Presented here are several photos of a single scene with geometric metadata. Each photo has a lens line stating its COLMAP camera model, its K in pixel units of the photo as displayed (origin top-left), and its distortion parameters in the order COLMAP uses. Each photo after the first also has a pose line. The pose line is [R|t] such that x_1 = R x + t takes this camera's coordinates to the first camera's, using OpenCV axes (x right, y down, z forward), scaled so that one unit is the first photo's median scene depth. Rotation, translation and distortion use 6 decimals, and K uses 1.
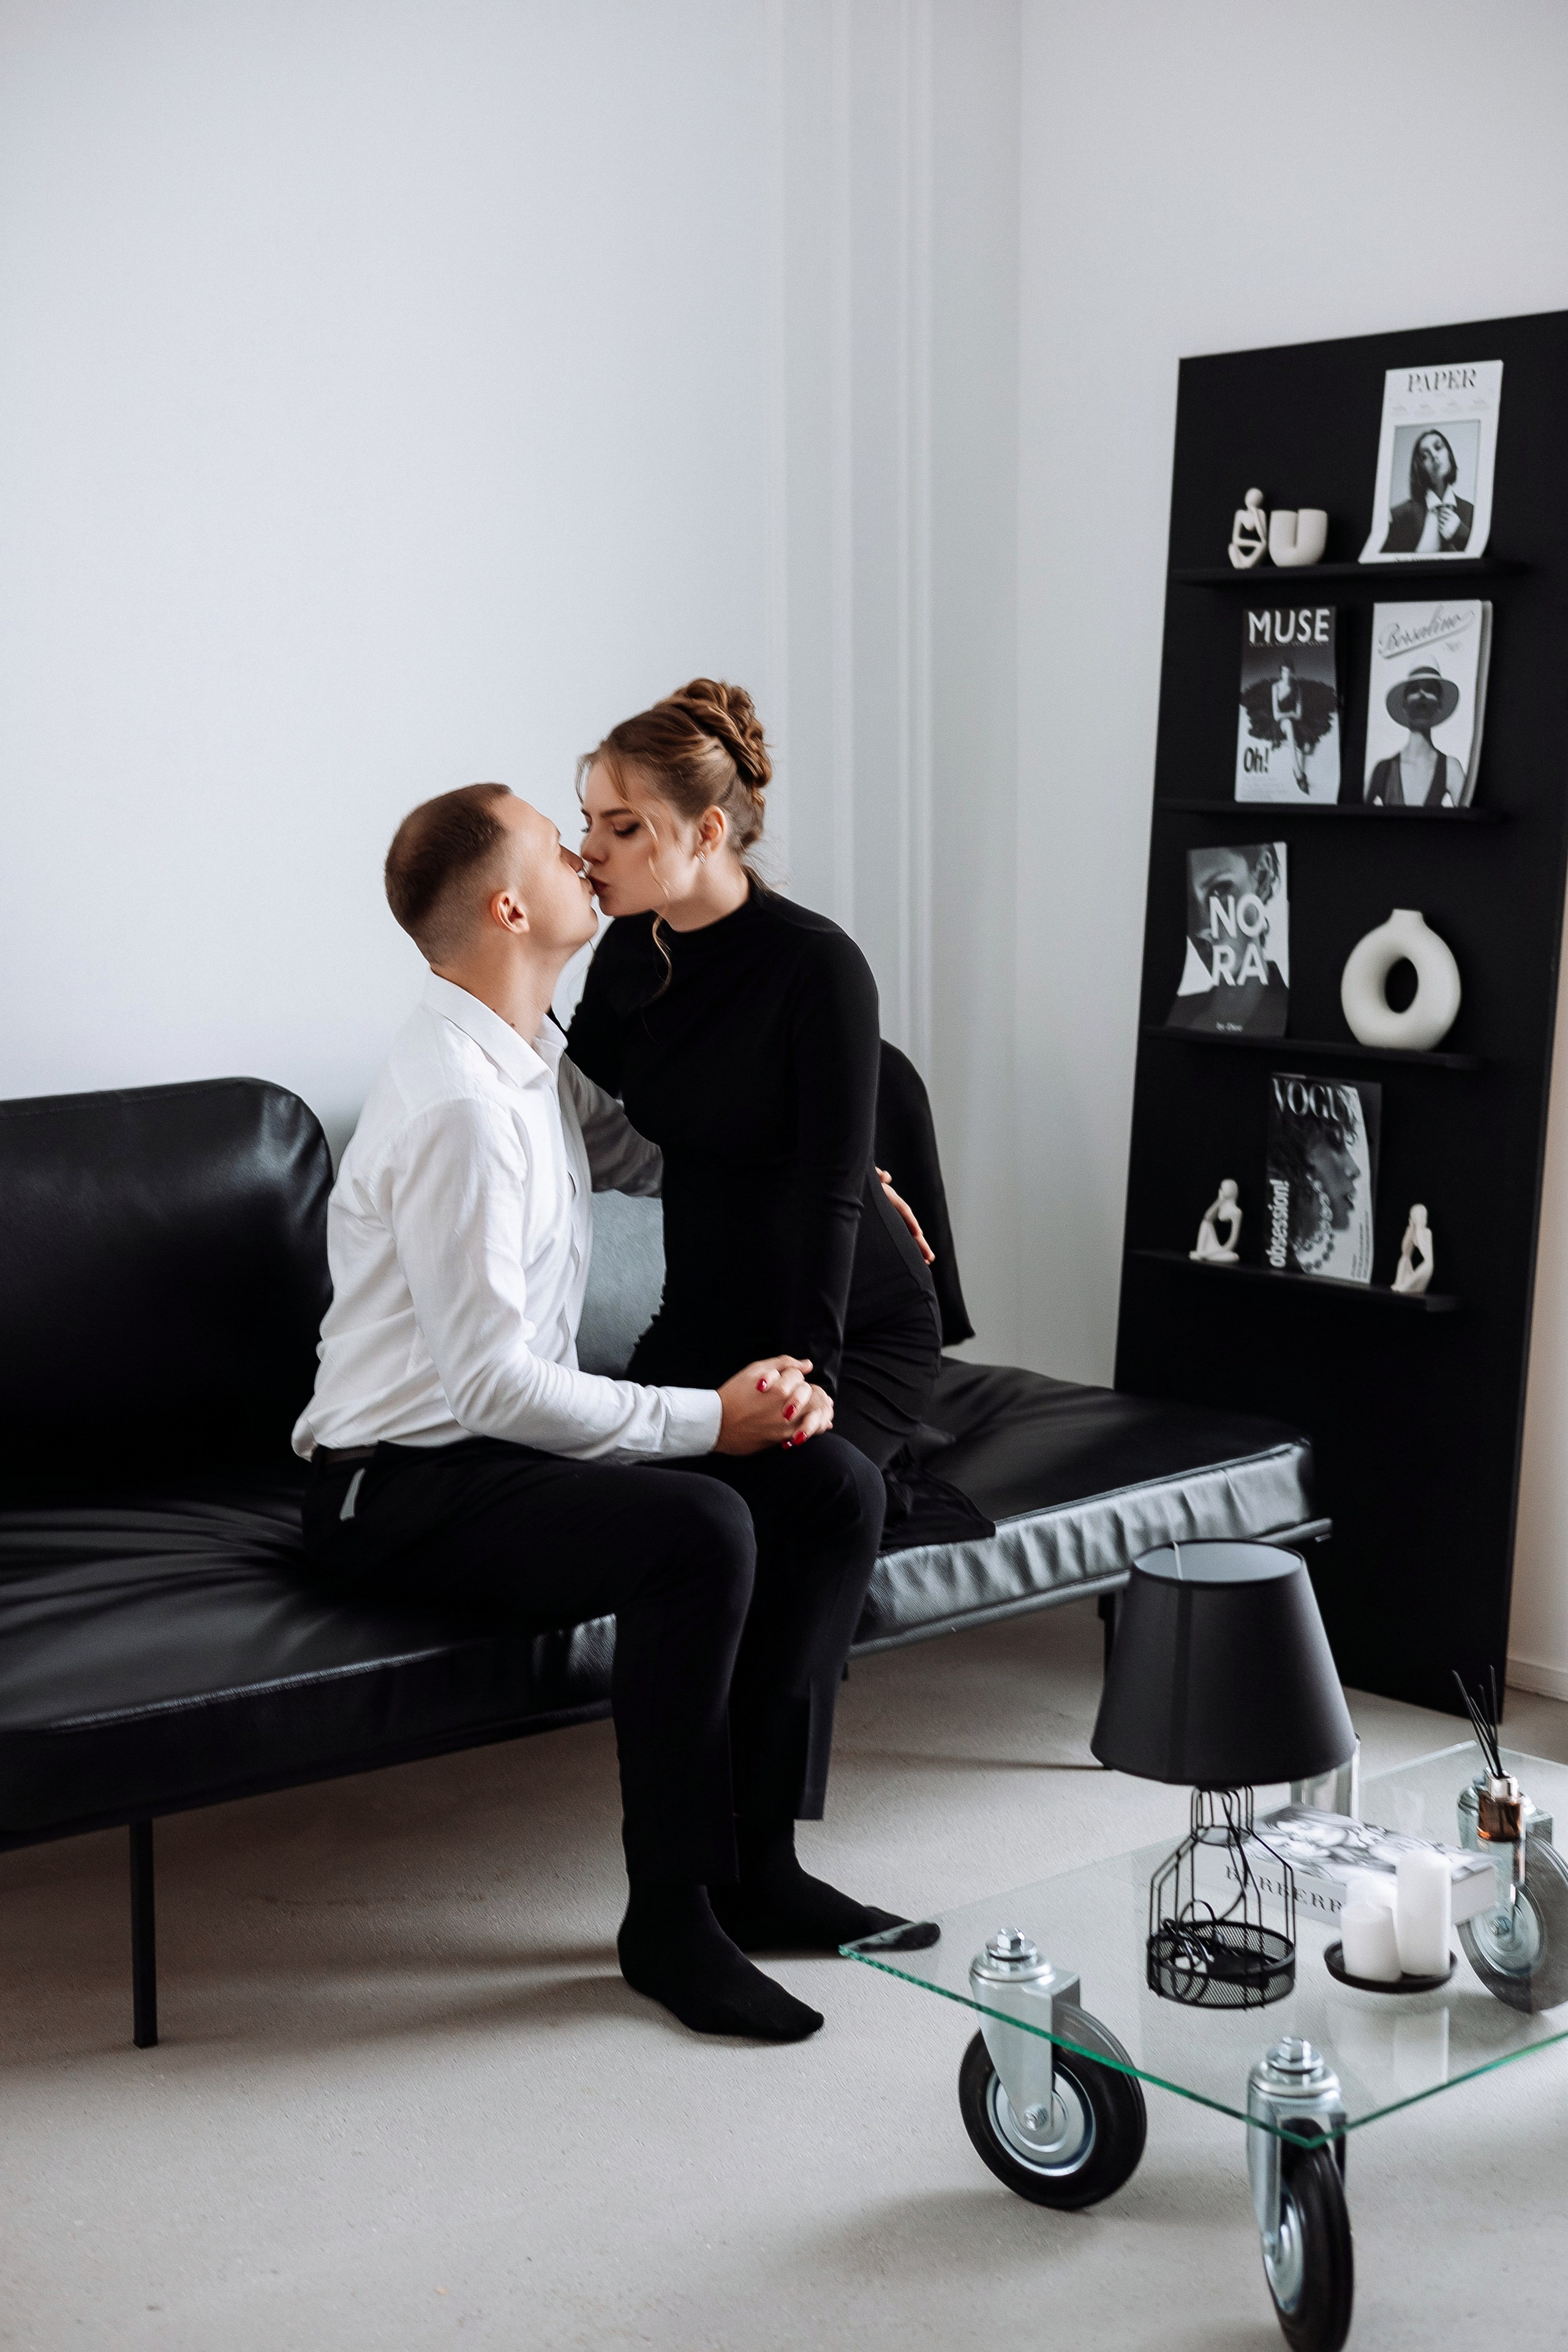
lens RADIAL K [[3571.5, 0, 823.4], [0, 3571.5, 1160.0], [0, 0, 1]] dist [0.020115, 0.000000]
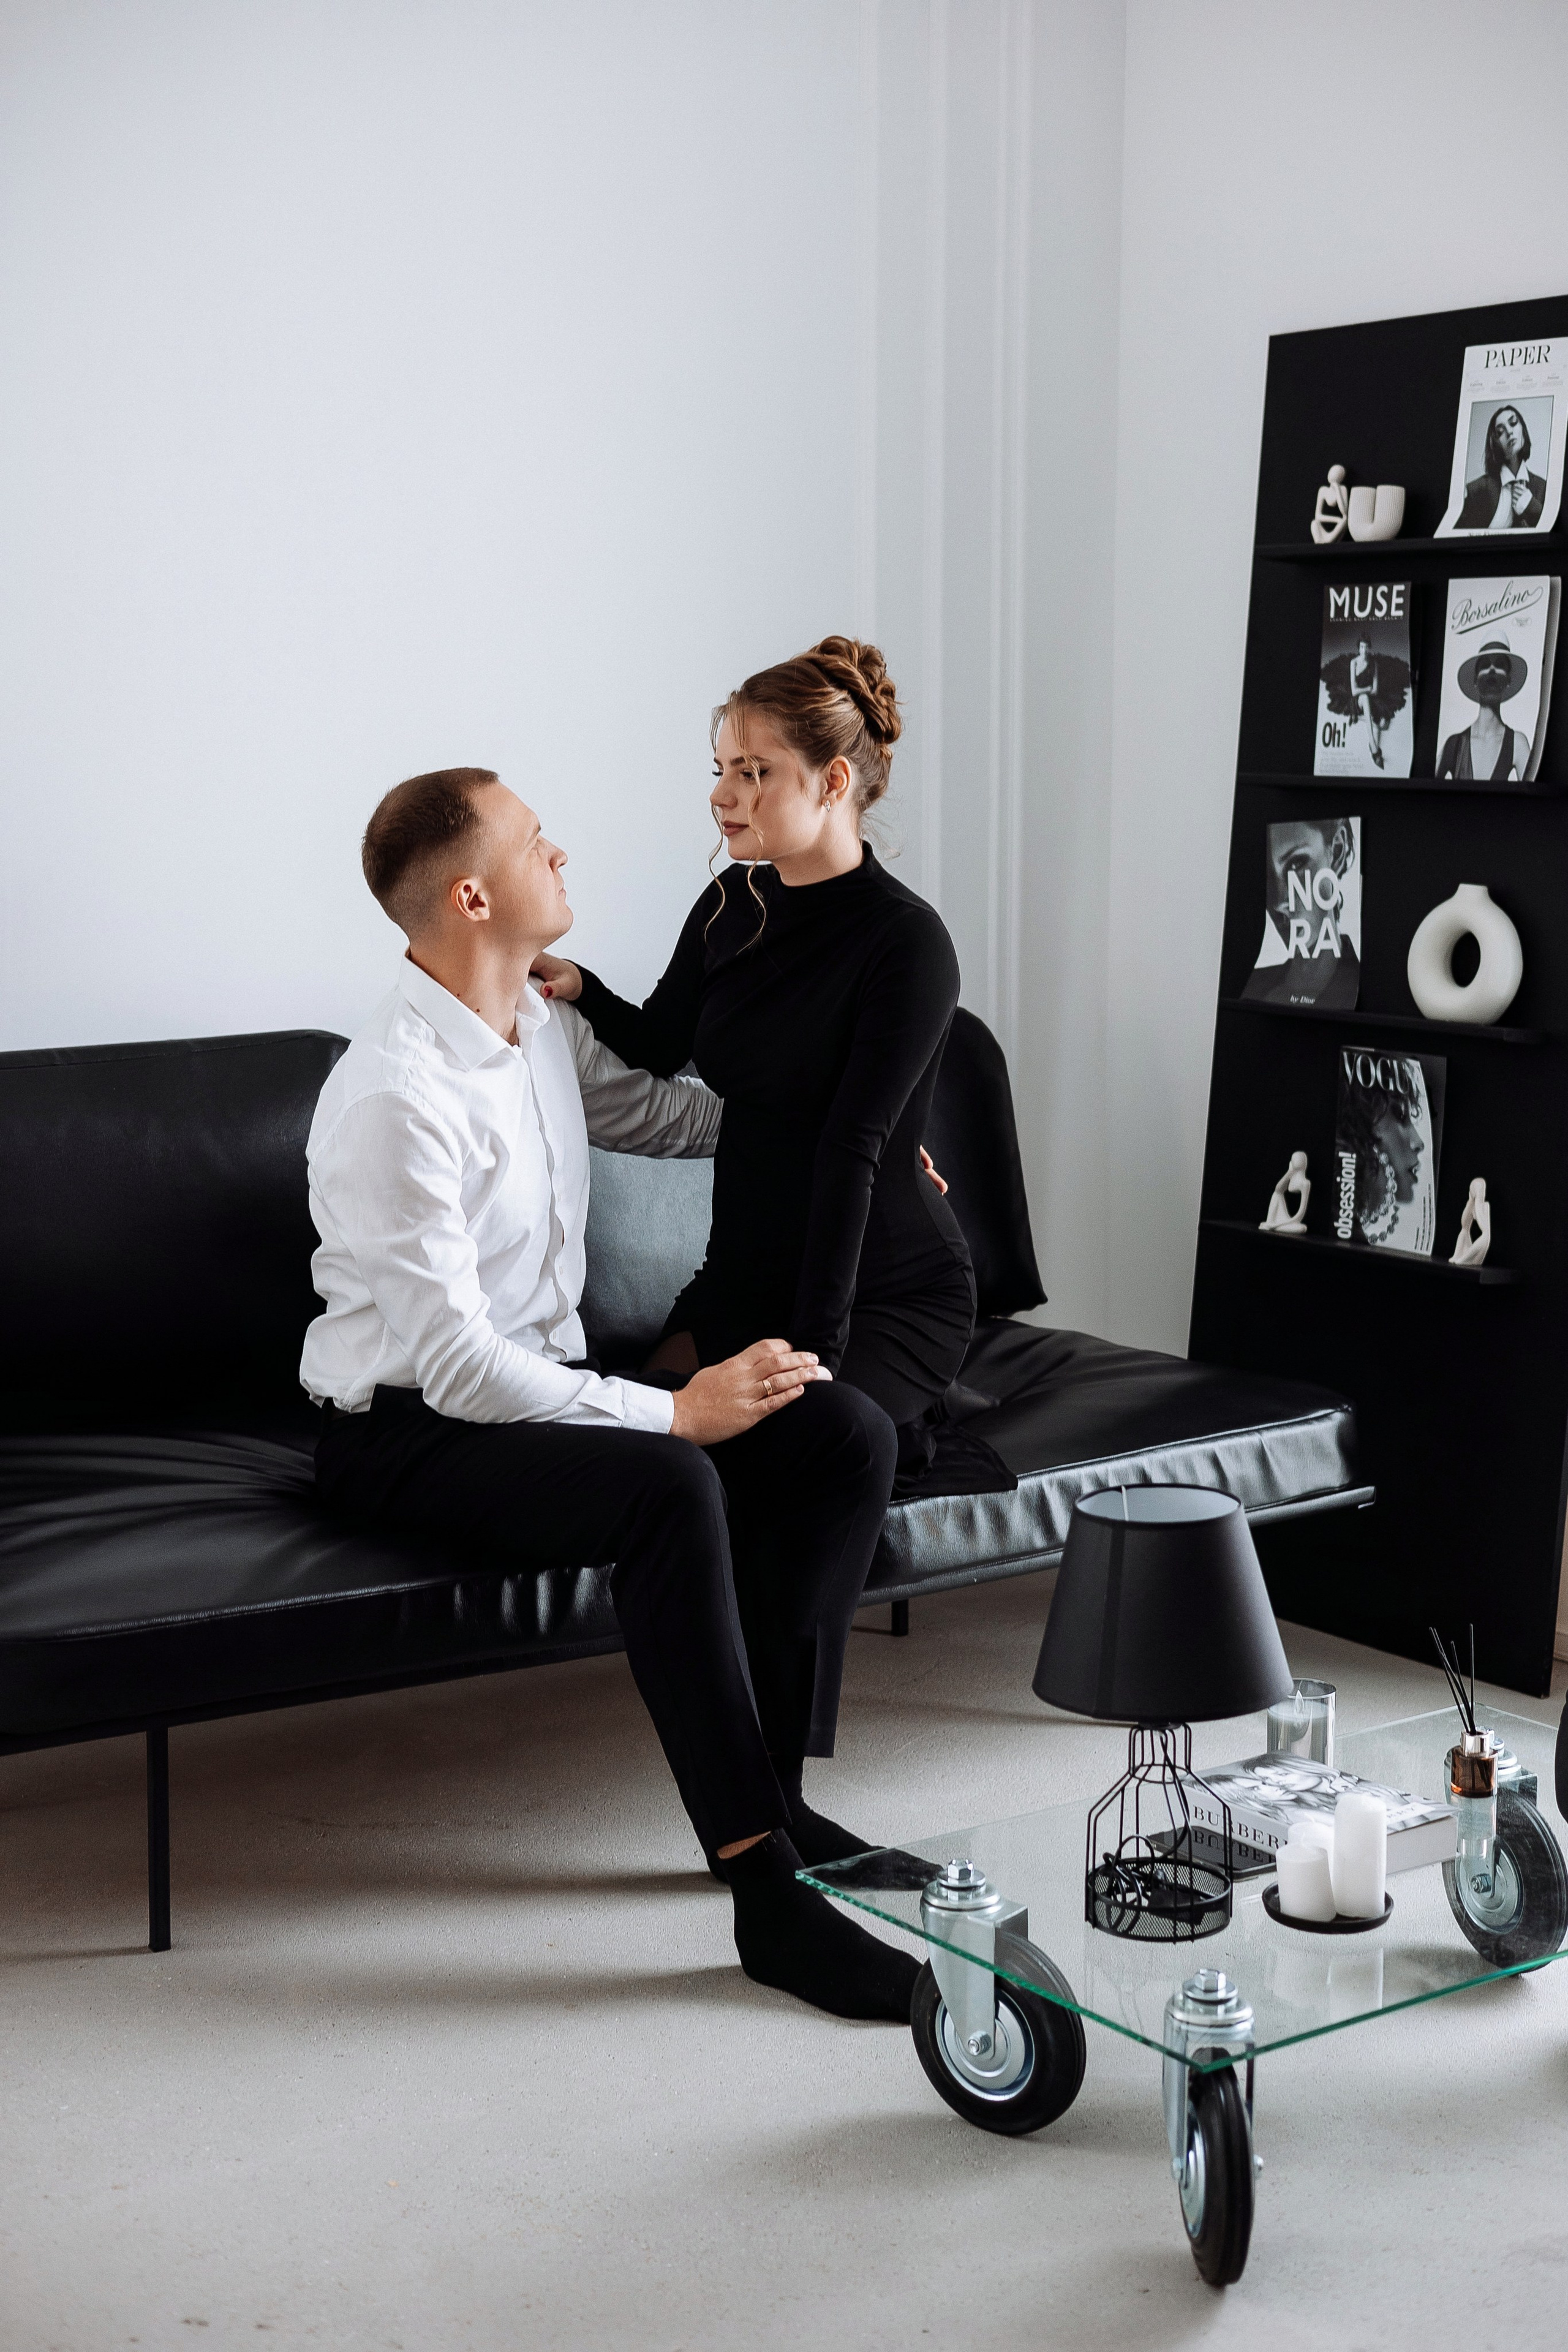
lens RADIAL K [[3571.5, 0, 798.0], [0, 3571.5, 1168.5], [0, 0, 1]] dist [0.020115, 0.000000]
pose [[0.996324, 0.019382, -0.083442, 0.062000], [-0.019117, 0.999809, 0.003970, 0.009838], [0.083503, -0.002360, 0.996505, -0.017191]]
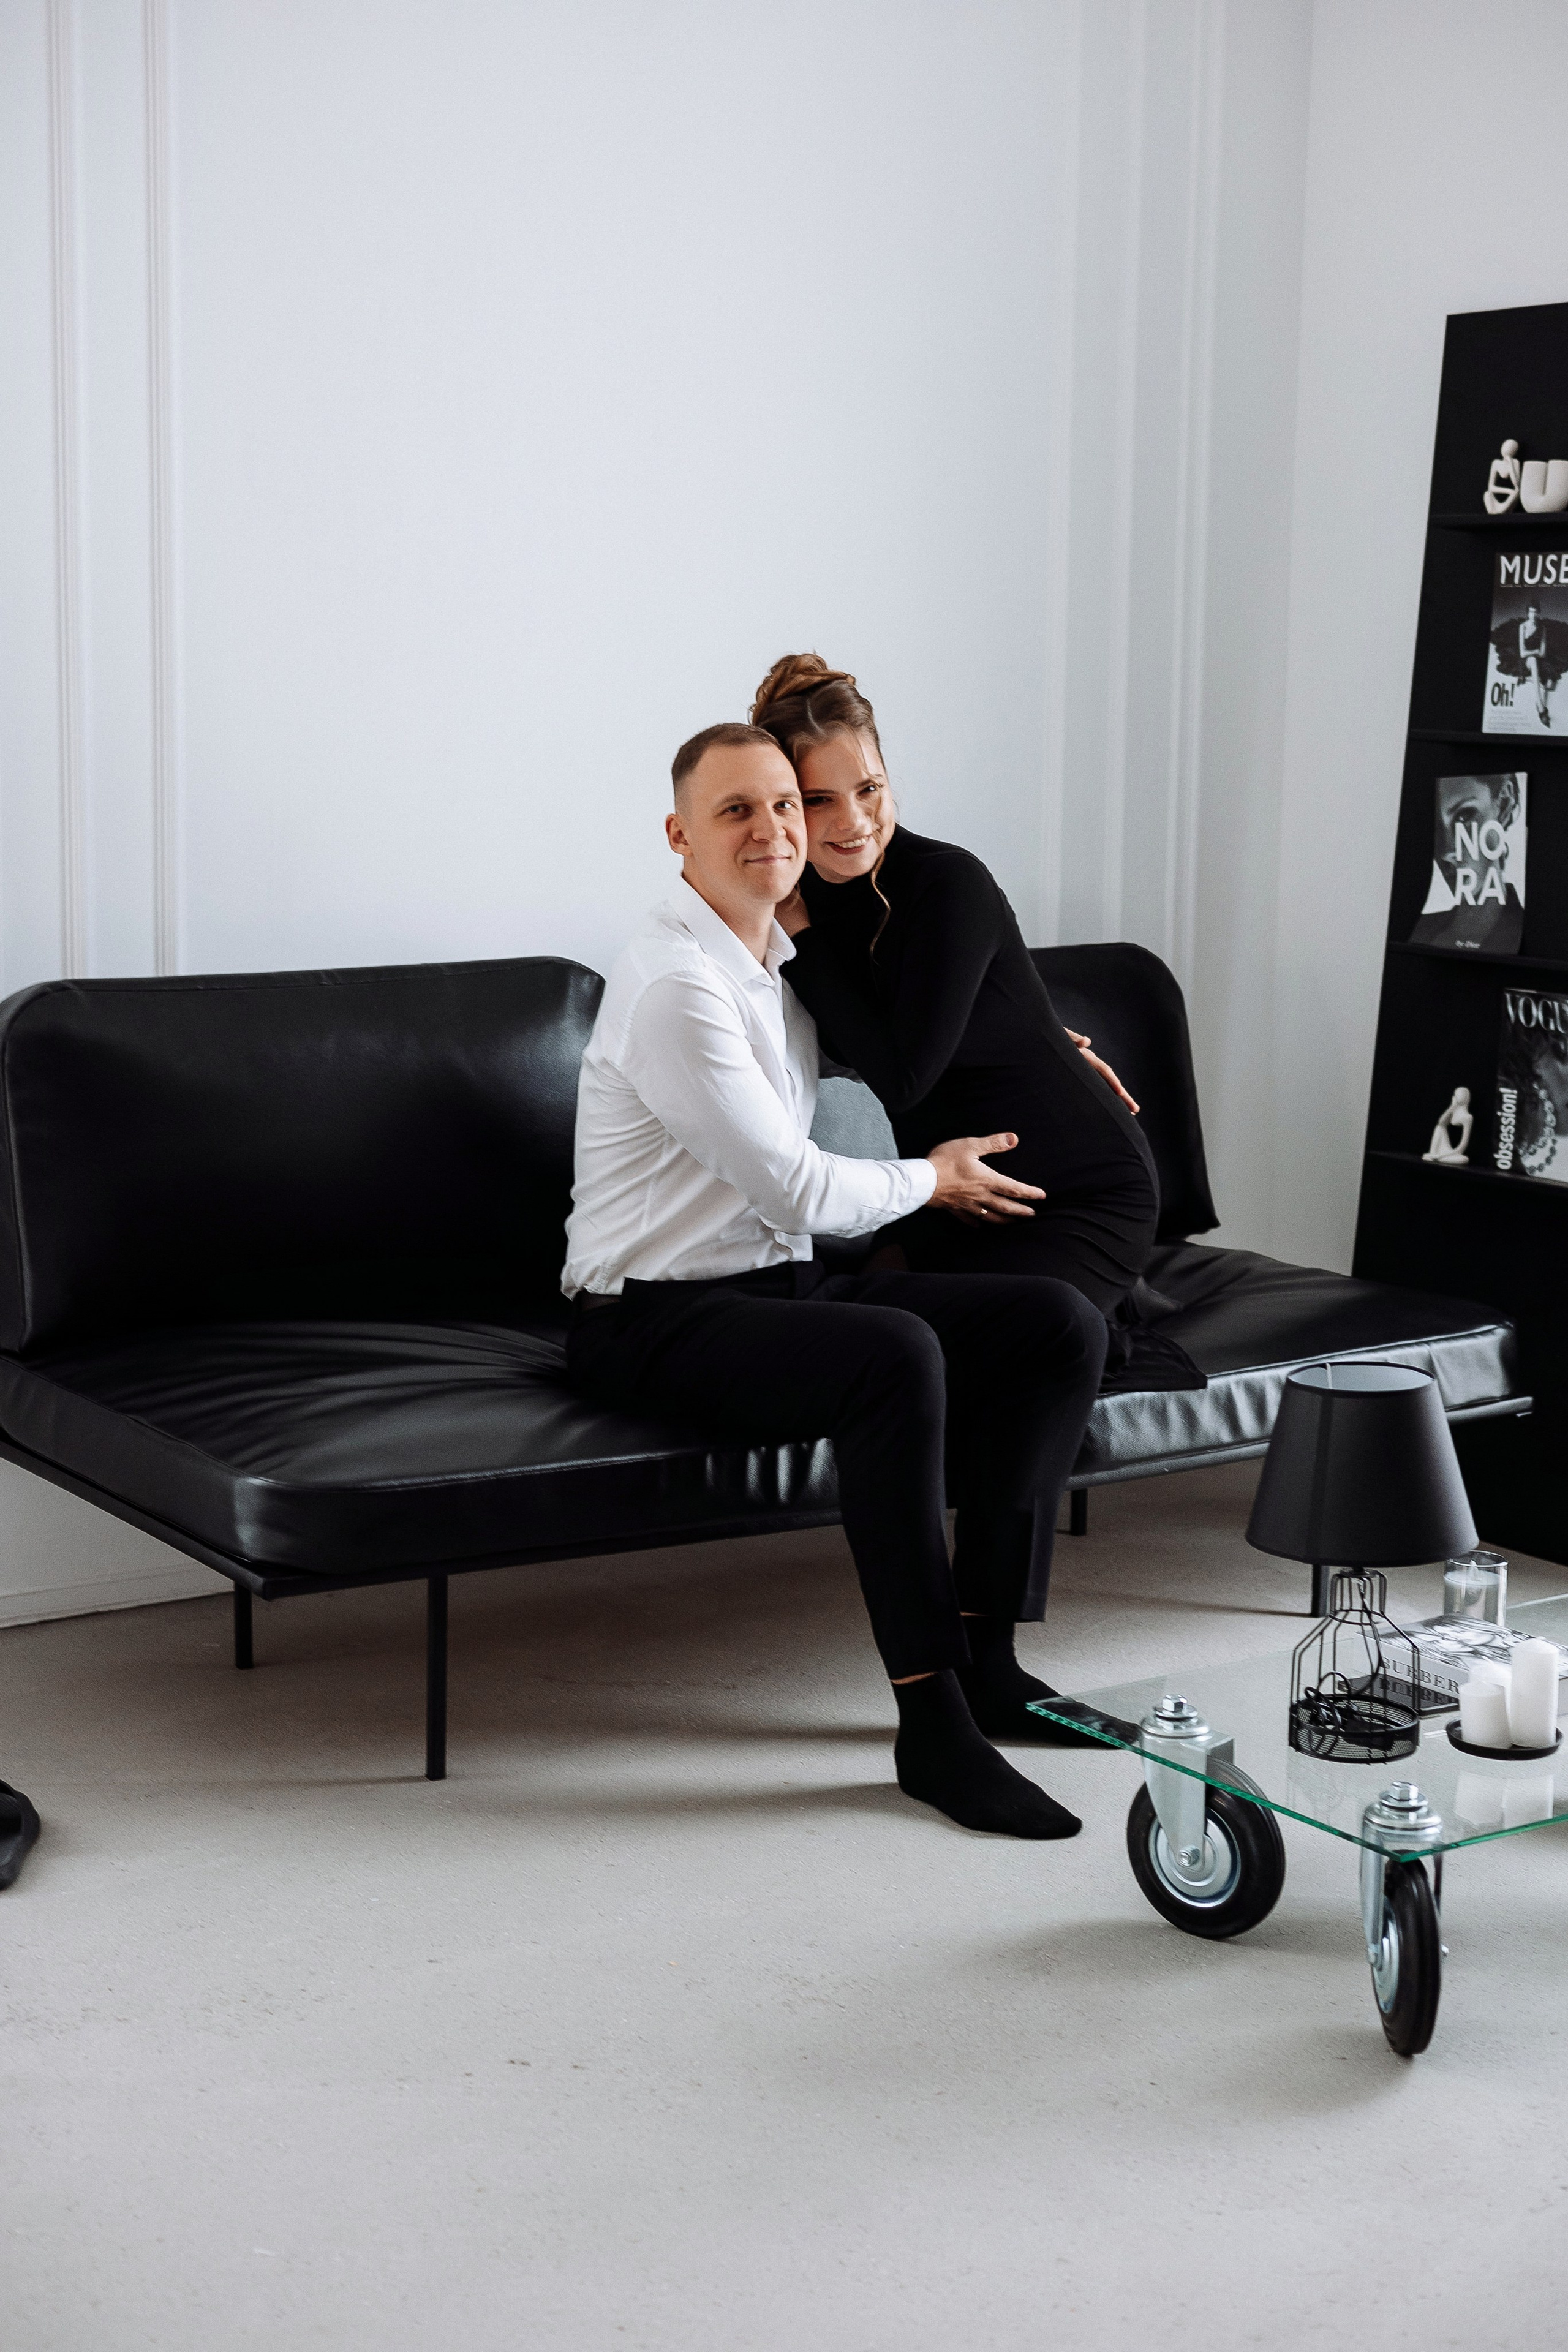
lens RADIAL K [[3739.6, 0, 777.7], [0, 3739.6, 1193.1], [0, 0, 1]] dist [0.018534, 0.000000]
pose [[0.993452, 0.036277, -0.108335, 0.035377], [-0.034361, 0.999219, 0.019506, 0.024394], [0.108958, -0.015656, 0.993923, -0.148850]]
